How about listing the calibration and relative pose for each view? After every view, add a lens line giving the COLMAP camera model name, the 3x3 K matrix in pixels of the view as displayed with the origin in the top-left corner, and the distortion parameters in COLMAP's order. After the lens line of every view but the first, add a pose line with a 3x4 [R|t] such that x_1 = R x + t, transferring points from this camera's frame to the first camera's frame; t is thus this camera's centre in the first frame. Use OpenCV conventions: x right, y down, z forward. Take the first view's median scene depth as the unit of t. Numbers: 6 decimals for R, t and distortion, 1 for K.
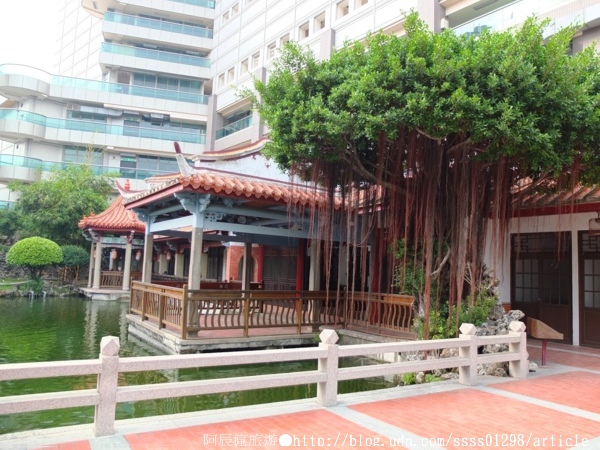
lens RADIAL K [[474.2, 0, 300.0], [0, 474.2, 225.0], [0, 0, 1]] dist [-0.038468, 0.004167]
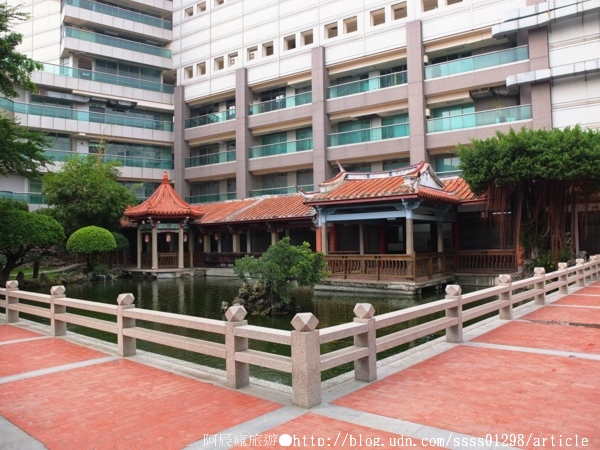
lens RADIAL K [[474.2, 0, 300.0], [0, 474.2, 225.0], [0, 0, 1]] dist [-0.038468, 0.004167]
pose [[0.942068, -0.046862, 0.332133, -0.301718], [0.025554, 0.997342, 0.068238, -0.025479], [-0.334447, -0.055797, 0.940761, -0.121706]]
